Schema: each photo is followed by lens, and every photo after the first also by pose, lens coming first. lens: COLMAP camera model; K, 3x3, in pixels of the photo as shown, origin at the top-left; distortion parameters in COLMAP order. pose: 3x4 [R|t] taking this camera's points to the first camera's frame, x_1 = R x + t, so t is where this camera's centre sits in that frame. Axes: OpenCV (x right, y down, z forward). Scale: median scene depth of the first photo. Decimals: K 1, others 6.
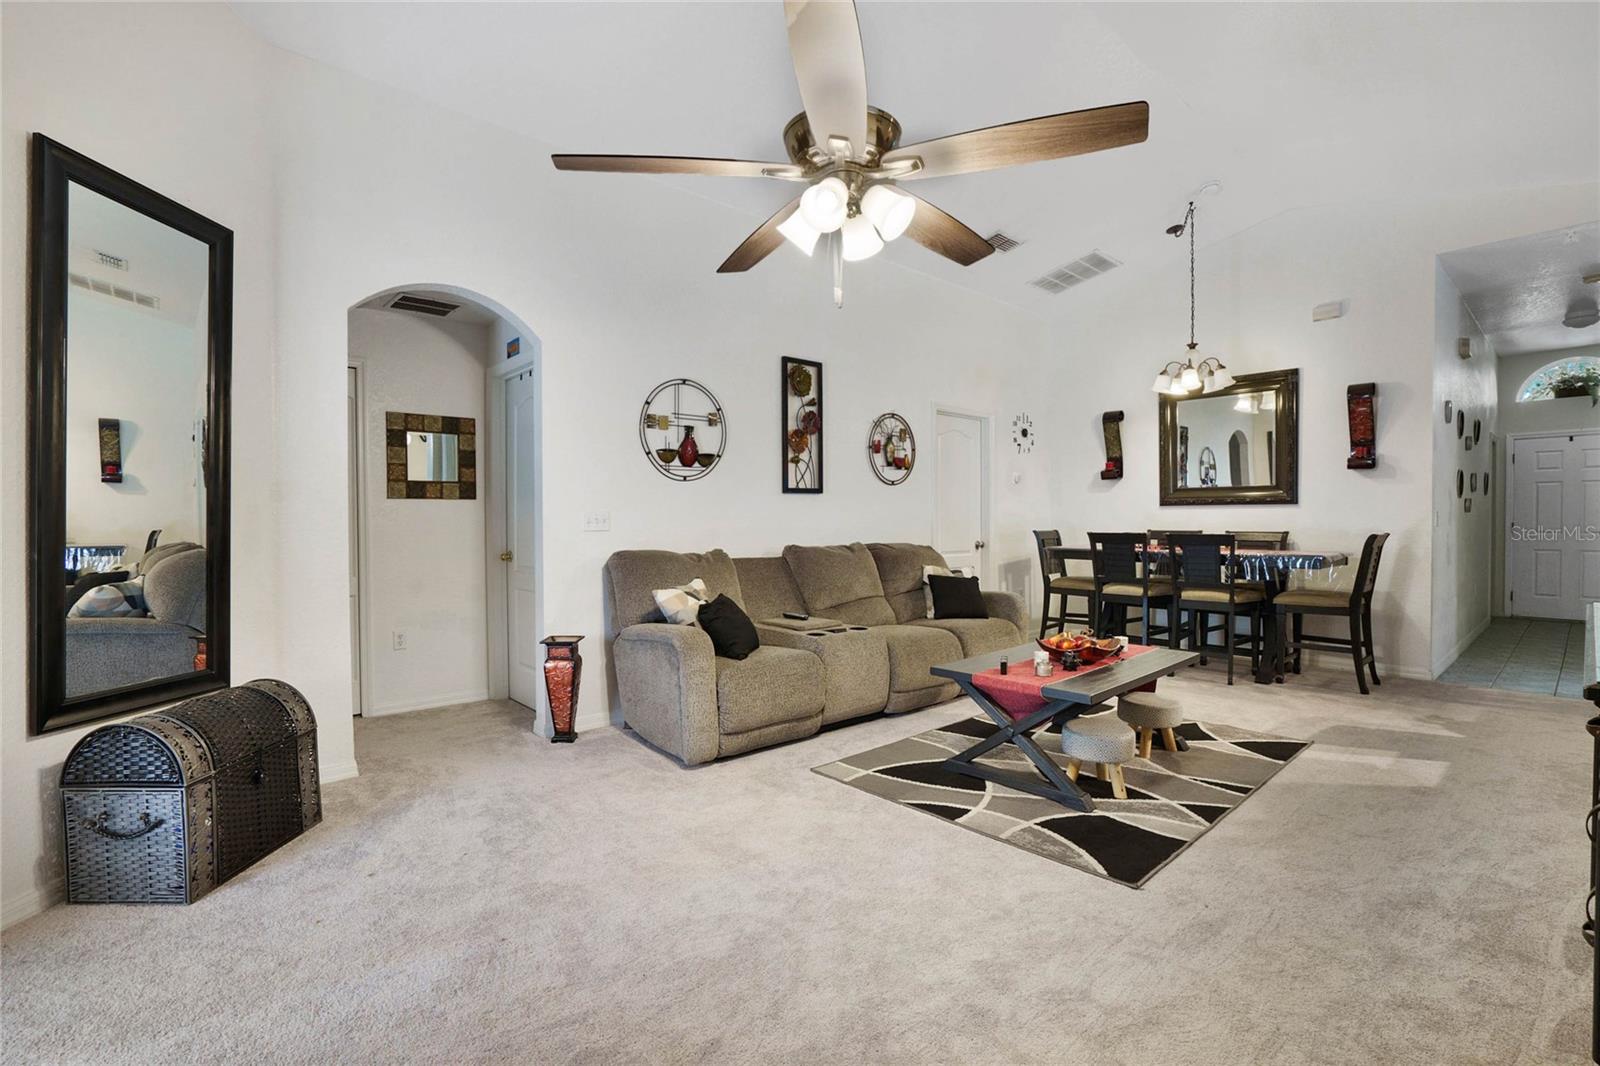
lens RADIAL K [[741.7, 0, 797.8], [0, 741.7, 521.5], [0, 0, 1]] dist [-0.022802, 0.000869]
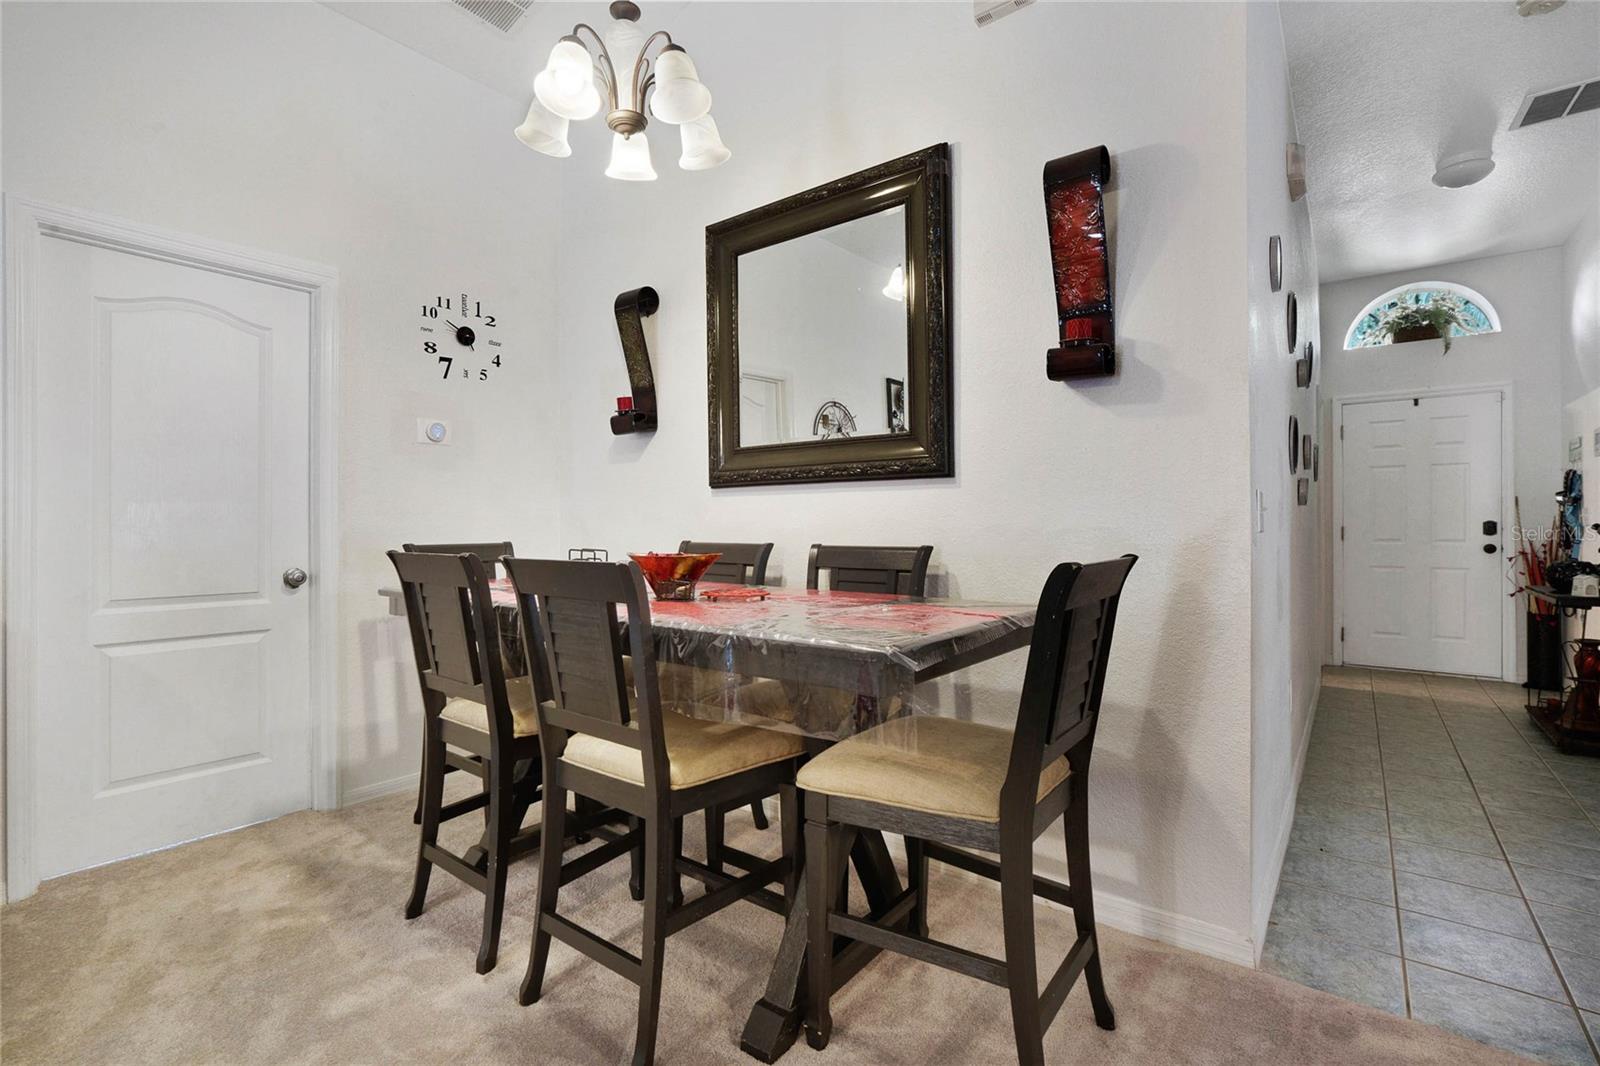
lens RADIAL K [[741.7, 0, 797.8], [0, 741.7, 521.5], [0, 0, 1]] dist [-0.022802, 0.000869]
pose [[0.982549, -0.002366, 0.185991, 0.518788], [0.004139, 0.999950, -0.009142, 0.003489], [-0.185960, 0.009752, 0.982509, 0.610556]]
